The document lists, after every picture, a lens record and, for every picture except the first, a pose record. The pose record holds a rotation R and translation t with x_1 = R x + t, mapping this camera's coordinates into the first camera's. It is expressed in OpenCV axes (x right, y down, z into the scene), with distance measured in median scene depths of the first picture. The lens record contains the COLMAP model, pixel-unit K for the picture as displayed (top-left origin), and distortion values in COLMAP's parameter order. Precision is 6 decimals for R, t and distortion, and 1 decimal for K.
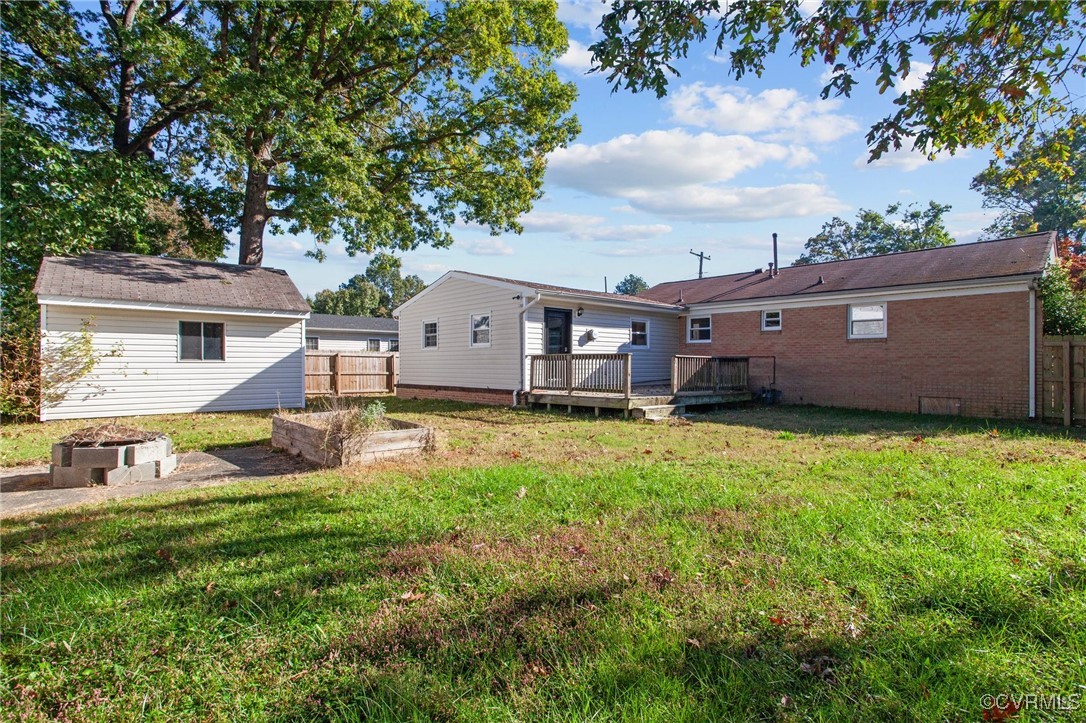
lens RADIAL K [[519.5, 0, 550.2], [0, 519.5, 360.8], [0, 0, 1]] dist [0.001192, 0.002919]
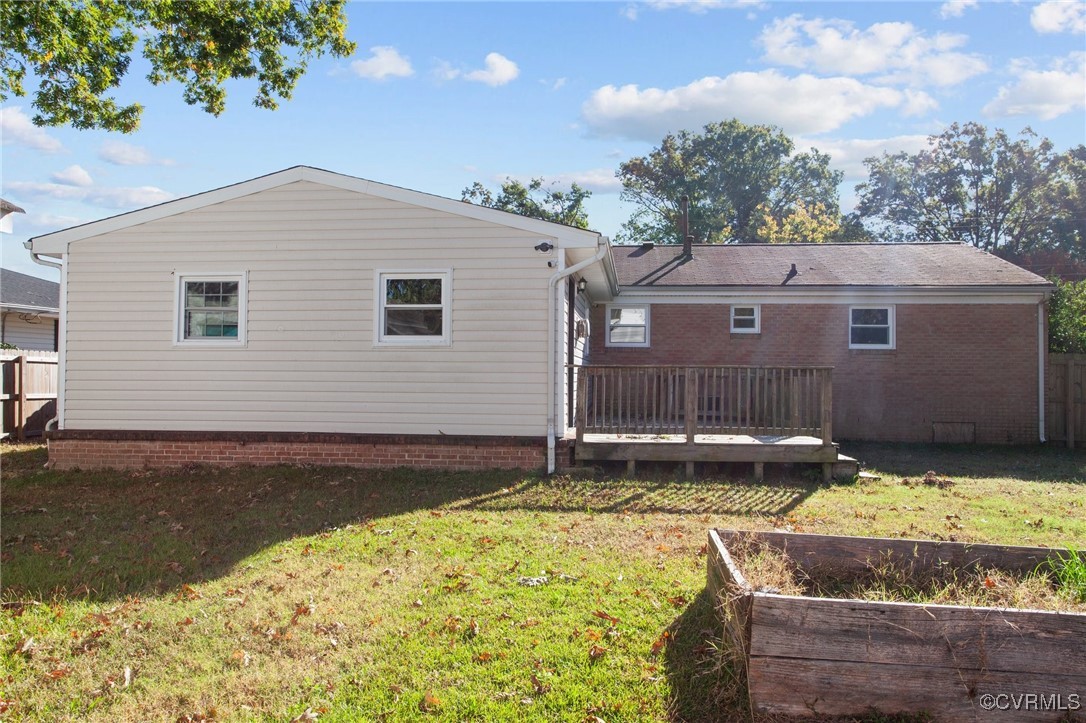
lens RADIAL K [[777.6, 0, 542.8], [0, 777.6, 366.6], [0, 0, 1]] dist [-0.031427, 0.000835]
pose [[0.765949, 0.013015, 0.642770, -0.513654], [-0.009064, 0.999914, -0.009445, -0.002175], [-0.642838, 0.001408, 0.766001, 0.428519]]
